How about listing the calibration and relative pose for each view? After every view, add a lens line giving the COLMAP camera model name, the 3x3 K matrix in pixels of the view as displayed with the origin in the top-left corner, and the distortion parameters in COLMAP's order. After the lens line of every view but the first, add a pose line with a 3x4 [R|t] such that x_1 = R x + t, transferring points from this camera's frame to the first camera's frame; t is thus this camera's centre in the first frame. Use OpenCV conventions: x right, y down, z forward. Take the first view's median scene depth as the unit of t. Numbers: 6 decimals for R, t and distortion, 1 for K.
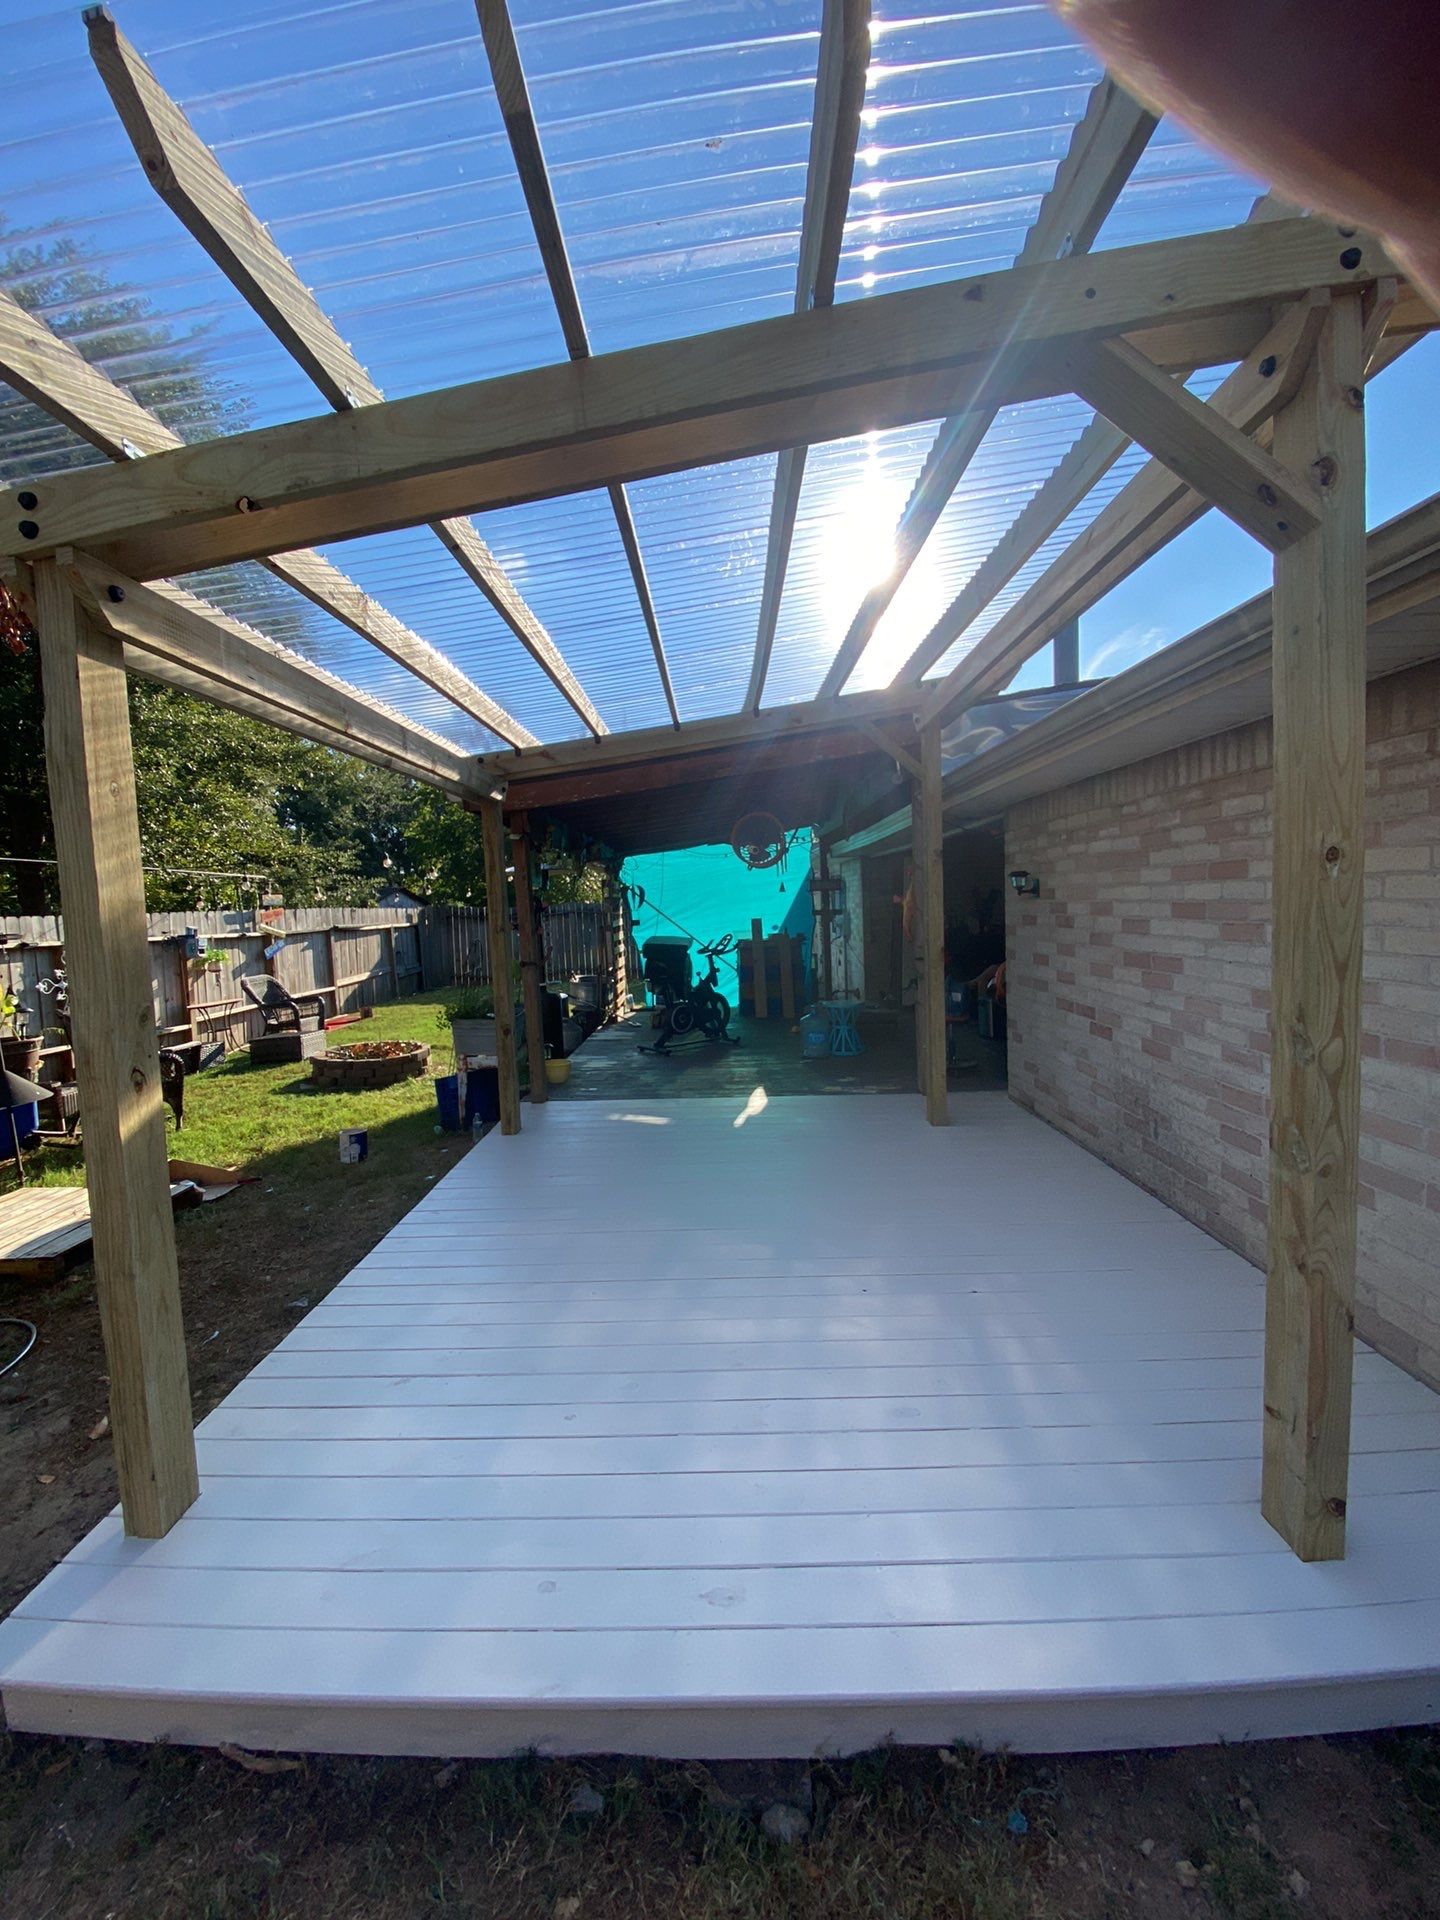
lens RADIAL K [[780.9, 0, 722.3], [0, 780.9, 965.0], [0, 0, 1]] dist [0.018951, -0.017623]
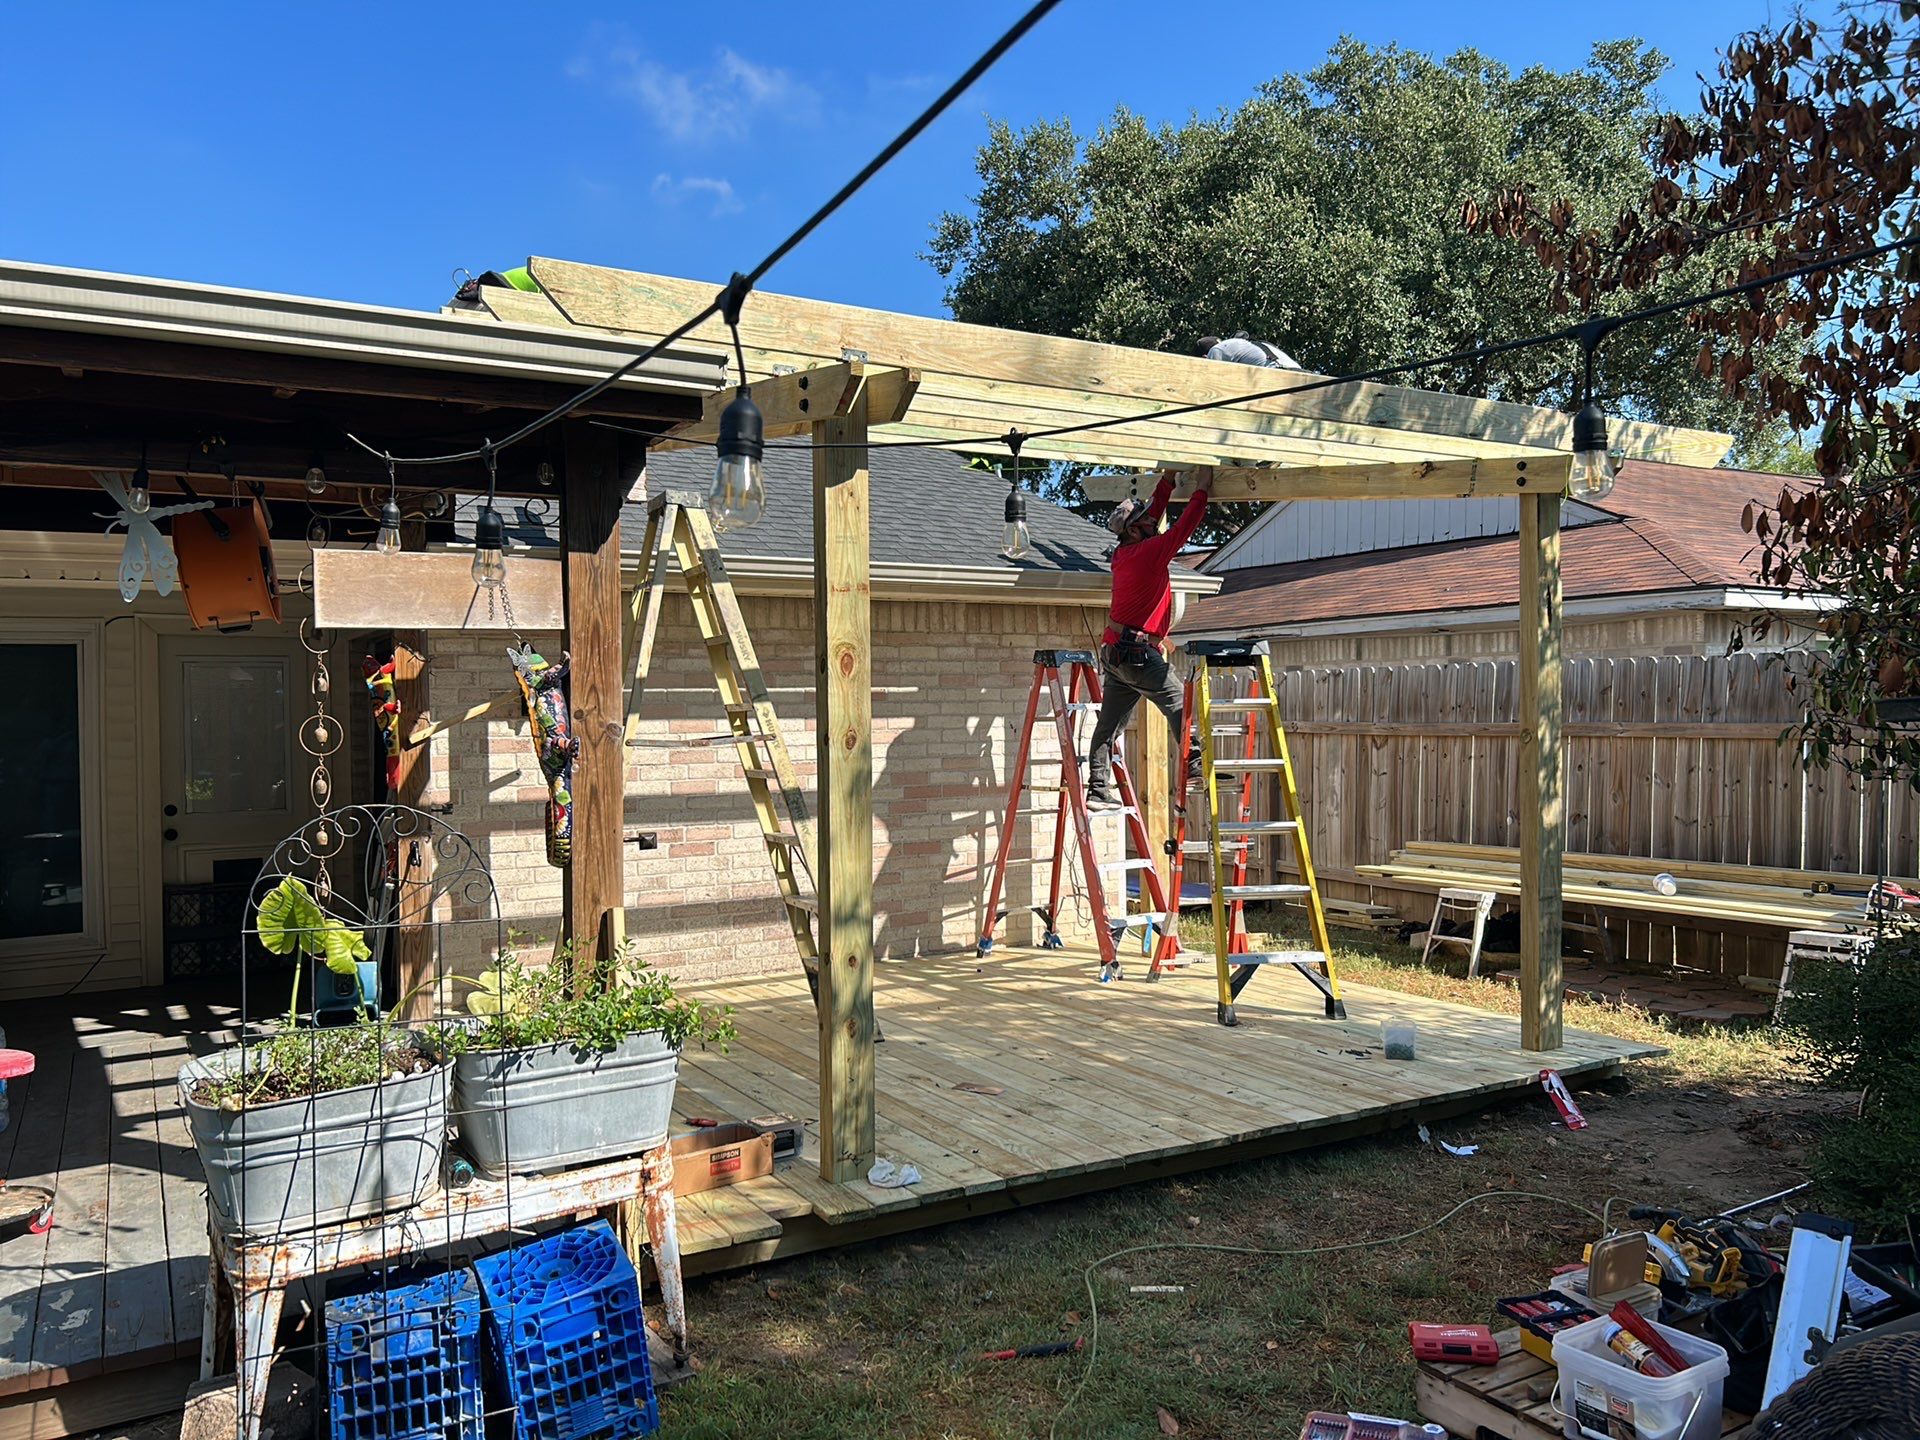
lens RADIAL K [[1464.7, 0, 966.6], [0, 1464.7, 720.8], [0, 0, 1]] dist [0.057673, -0.073608]
pose [[-0.508681, 0.038184, 0.860108, -1.687777], [0.100881, 0.994778, 0.015500, -0.093542], [-0.855024, 0.094653, -0.509877, 2.135755]]
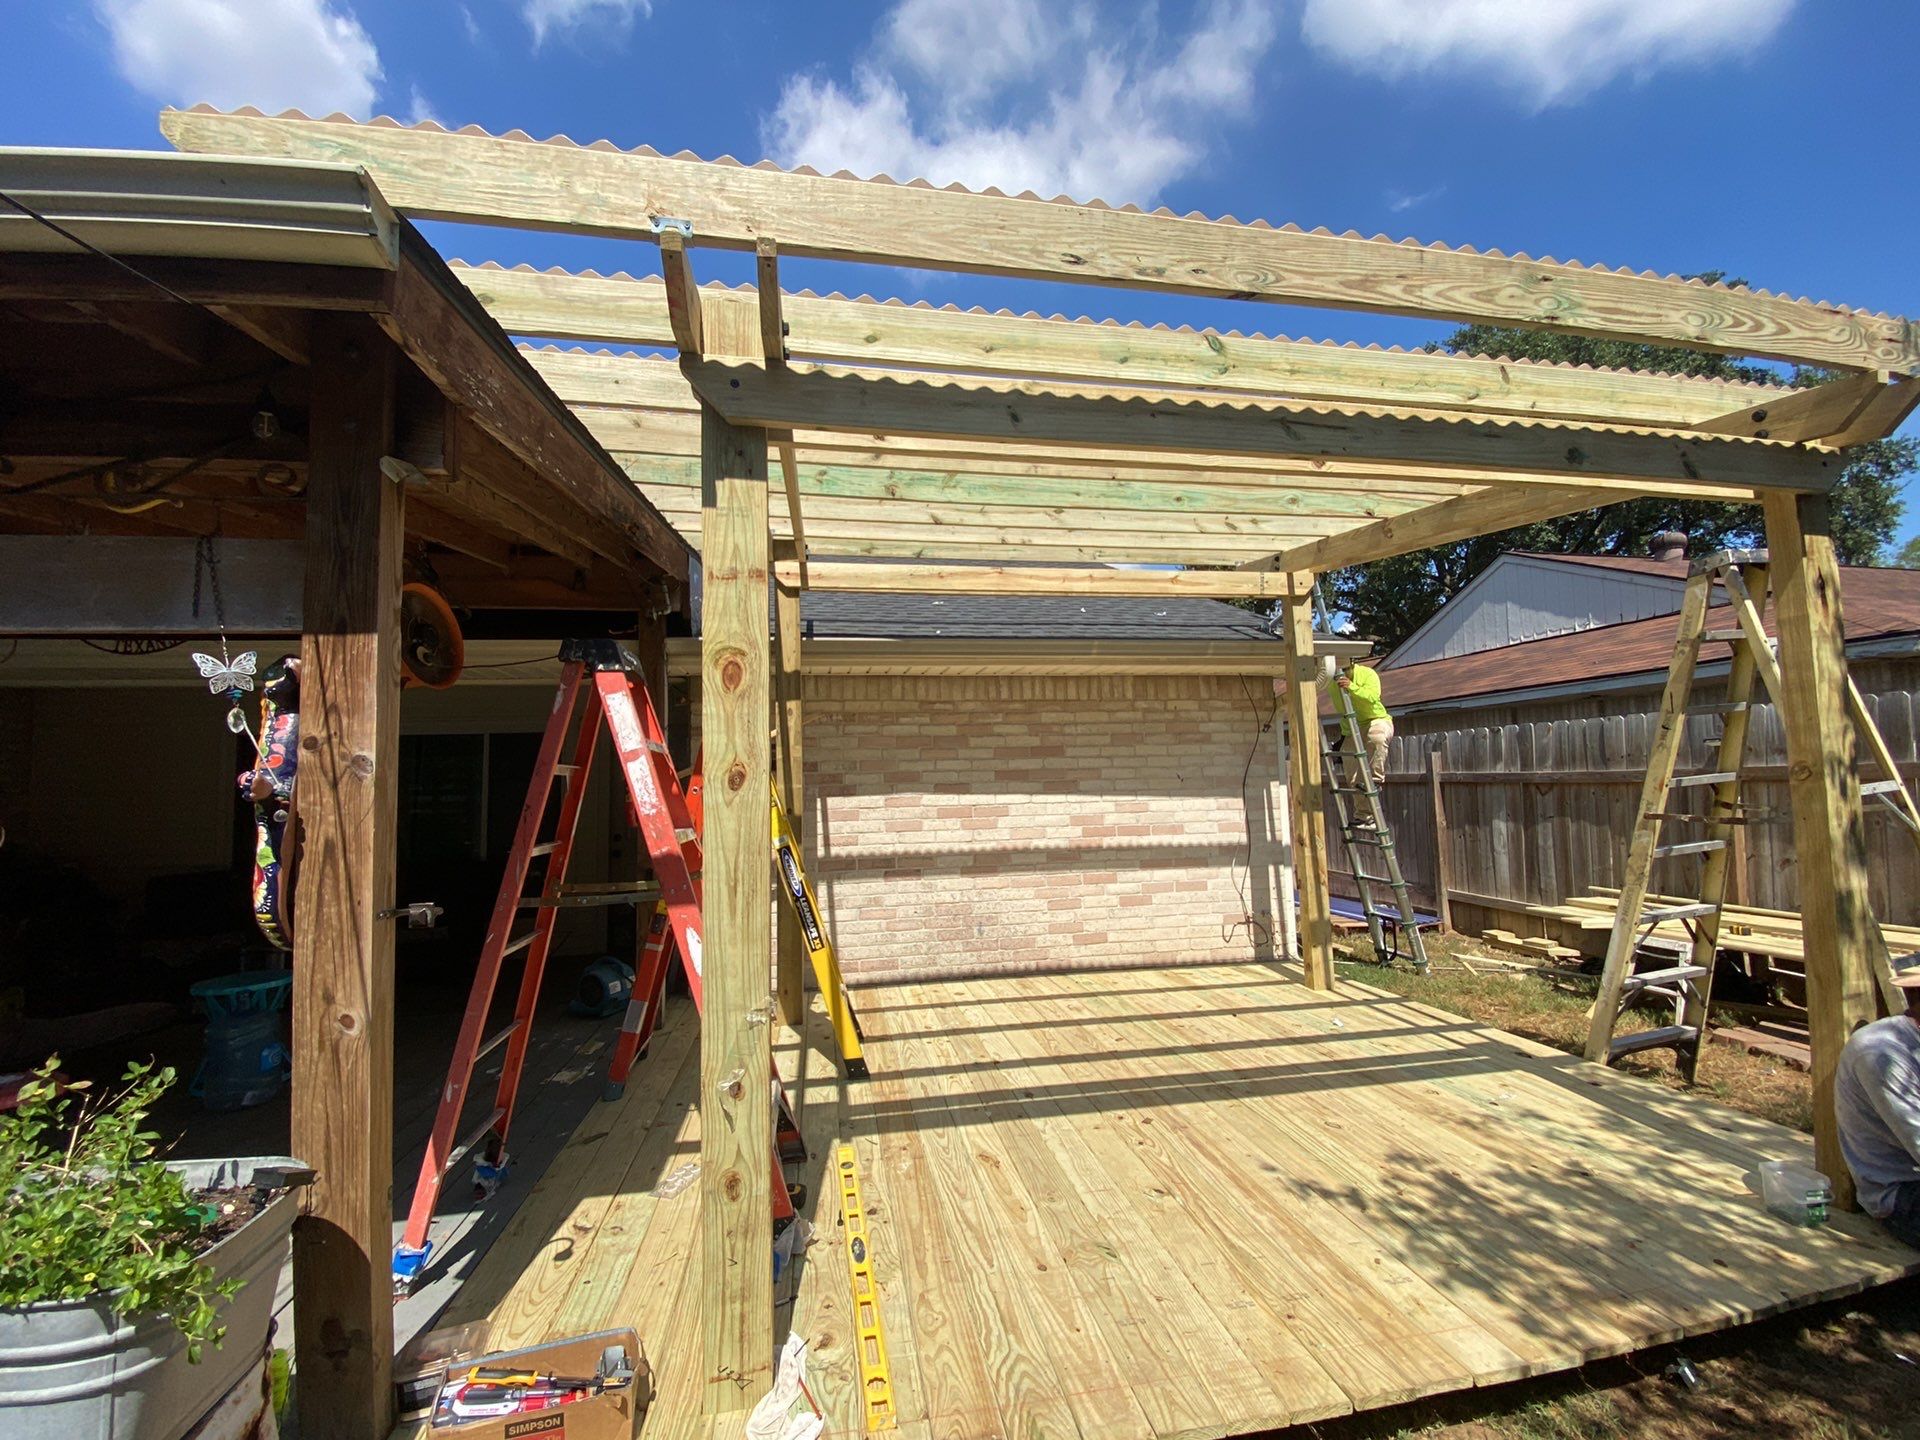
lens RADIAL K [[780.9, 0, 947.2], [0, 780.9, 718.5], [0, 0, 1]] dist [0.018951, -0.017623]
pose [[-0.173909, 0.122208, 0.977149, -1.014849], [0.108770, 0.988582, -0.104279, -0.033922], [-0.978736, 0.088149, -0.185216, 1.489787]]
